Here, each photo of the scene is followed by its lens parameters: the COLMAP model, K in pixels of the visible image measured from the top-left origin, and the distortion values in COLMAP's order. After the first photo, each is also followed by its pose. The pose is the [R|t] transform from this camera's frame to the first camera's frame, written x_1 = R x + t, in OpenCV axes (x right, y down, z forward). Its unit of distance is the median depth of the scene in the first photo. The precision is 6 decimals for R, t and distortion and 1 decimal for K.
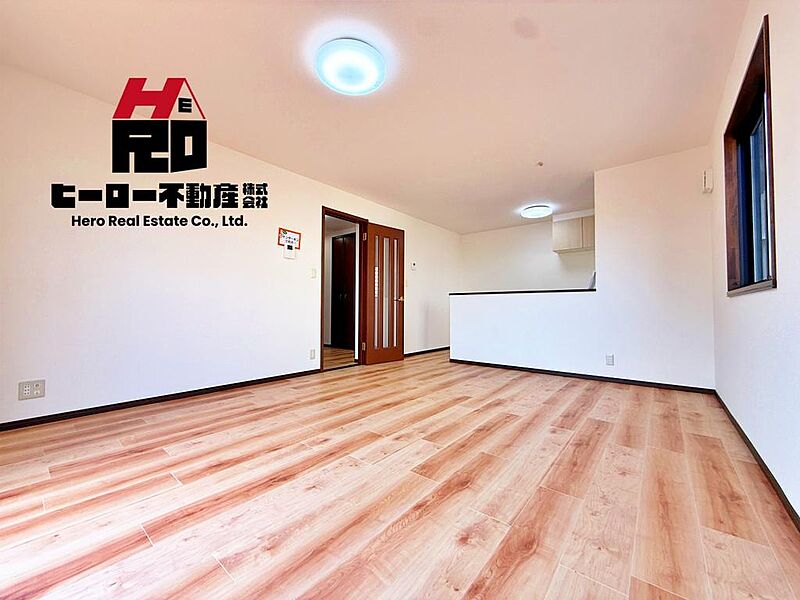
lens RADIAL K [[320.3, 0, 397.8], [0, 320.3, 299.6], [0, 0, 1]] dist [-0.001138, 0.000111]
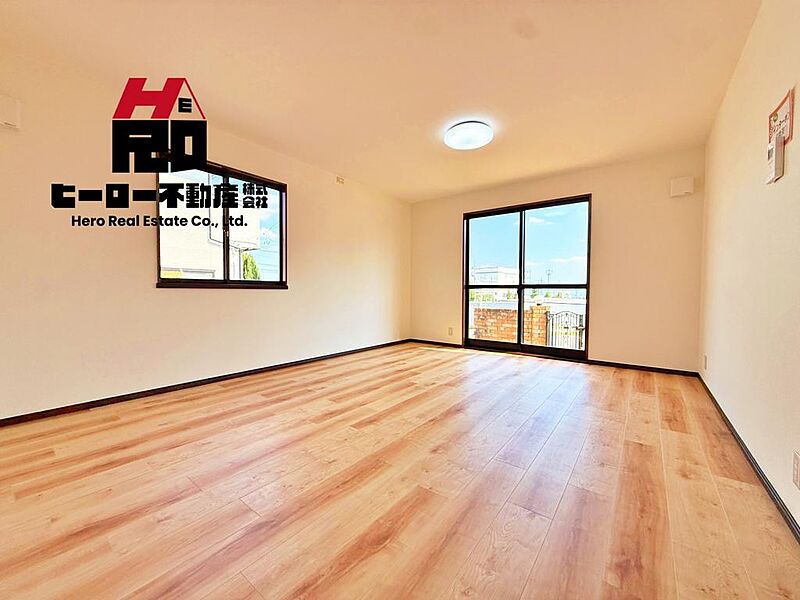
lens RADIAL K [[320.3, 0, 397.8], [0, 320.3, 299.6], [0, 0, 1]] dist [-0.001138, 0.000111]
pose [[-0.999445, -0.009179, -0.032020, 0.198248], [-0.009075, 0.999953, -0.003388, 0.030843], [0.032050, -0.003095, -0.999481, 2.244937]]
